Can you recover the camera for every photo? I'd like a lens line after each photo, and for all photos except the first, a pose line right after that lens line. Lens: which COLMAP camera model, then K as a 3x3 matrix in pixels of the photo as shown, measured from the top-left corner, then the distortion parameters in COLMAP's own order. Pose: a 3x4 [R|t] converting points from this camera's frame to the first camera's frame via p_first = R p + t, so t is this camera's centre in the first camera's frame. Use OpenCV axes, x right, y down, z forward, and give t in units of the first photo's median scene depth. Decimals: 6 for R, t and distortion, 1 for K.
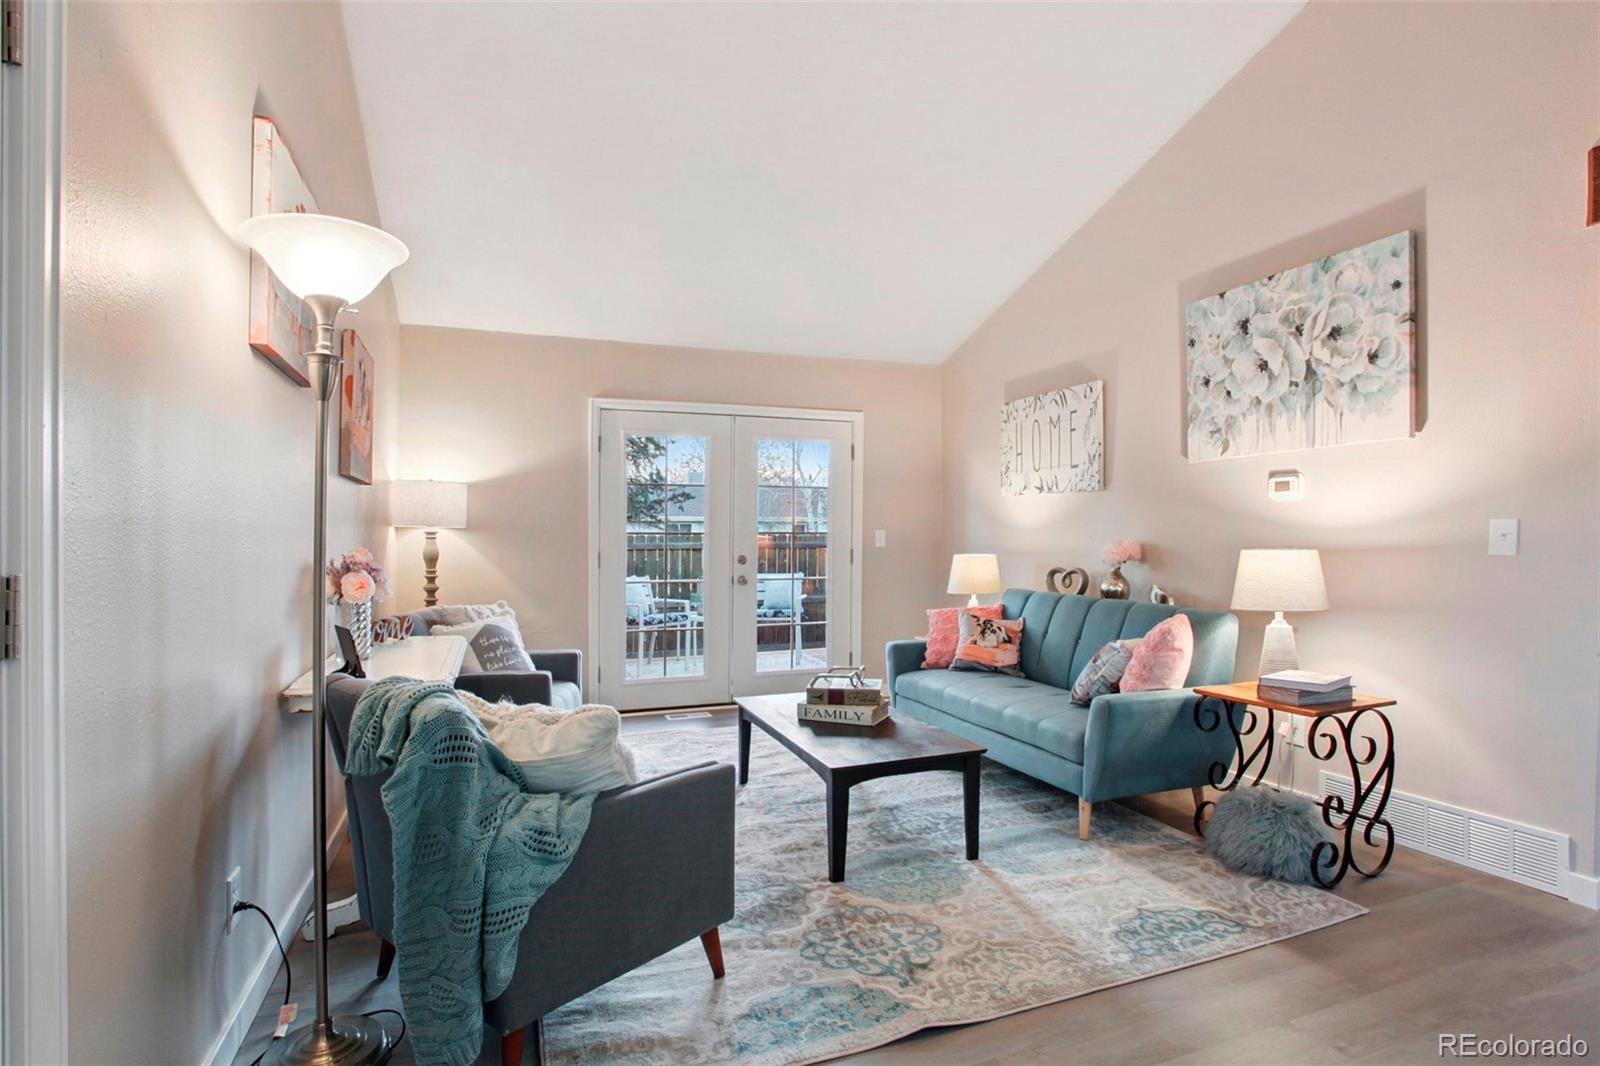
lens RADIAL K [[803.7, 0, 801.5], [0, 803.7, 545.1], [0, 0, 1]] dist [-0.080378, 0.038920]
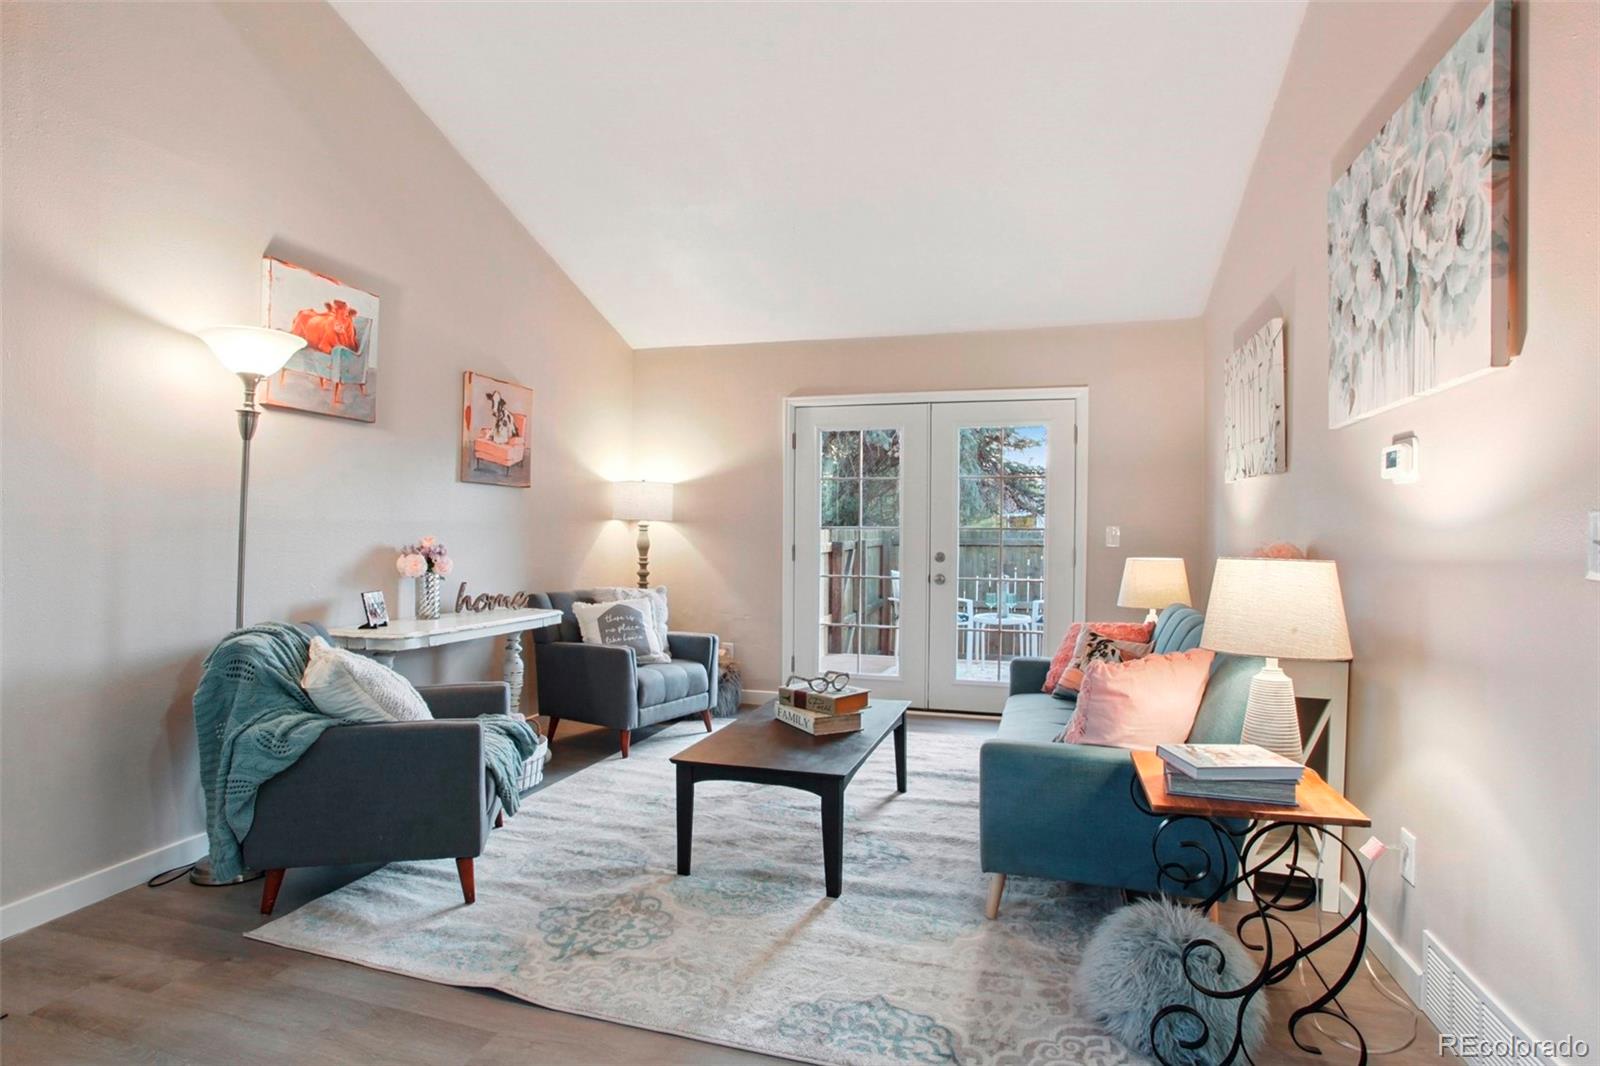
lens RADIAL K [[850.9, 0, 773.5], [0, 850.9, 529.0], [0, 0, 1]] dist [-0.065433, 0.036830]
pose [[0.787120, 0.008802, -0.616737, 0.660788], [-0.016422, 0.999843, -0.006688, -0.007970], [0.616582, 0.015392, 0.787140, 0.184812]]
